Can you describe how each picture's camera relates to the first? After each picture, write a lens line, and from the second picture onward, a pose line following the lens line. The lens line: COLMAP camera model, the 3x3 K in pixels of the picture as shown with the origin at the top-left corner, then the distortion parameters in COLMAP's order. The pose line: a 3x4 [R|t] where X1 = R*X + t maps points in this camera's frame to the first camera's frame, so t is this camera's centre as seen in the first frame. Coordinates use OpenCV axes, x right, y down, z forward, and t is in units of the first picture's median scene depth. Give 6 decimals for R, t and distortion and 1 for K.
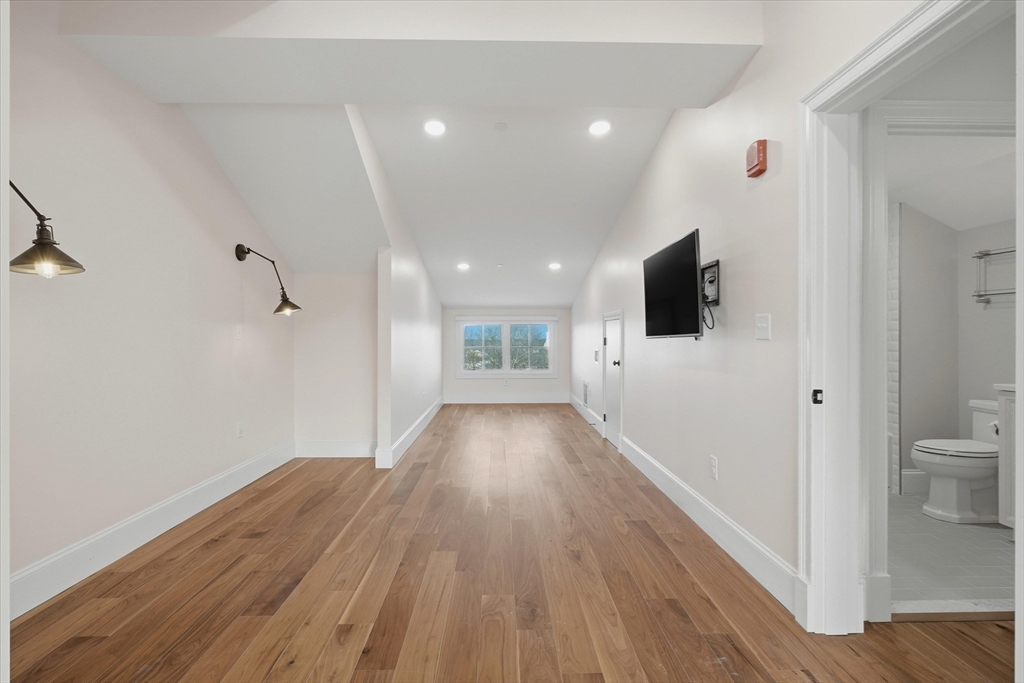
lens RADIAL K [[486.8, 0, 513.6], [0, 486.8, 339.6], [0, 0, 1]] dist [-0.000491, 0.000411]
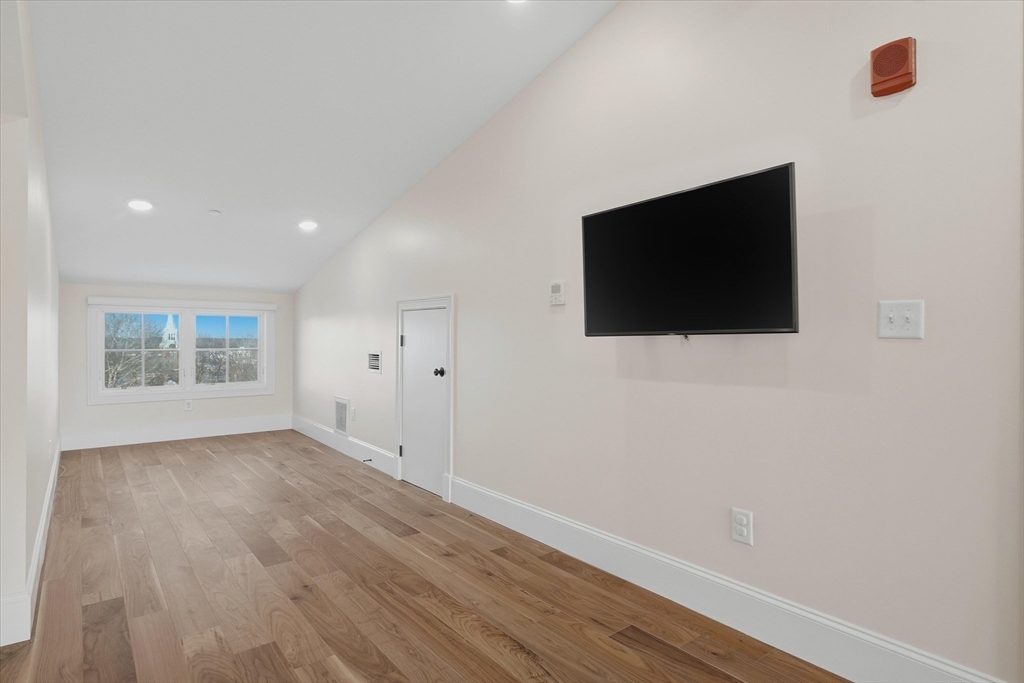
lens RADIAL K [[541.7, 0, 512.0], [0, 541.7, 341.8], [0, 0, 1]] dist [0.003361, 0.000173]
pose [[0.803883, 0.002533, 0.594782, -0.127868], [-0.005334, 0.999981, 0.002949, 0.001501], [-0.594764, -0.005543, 0.803881, 0.249524]]
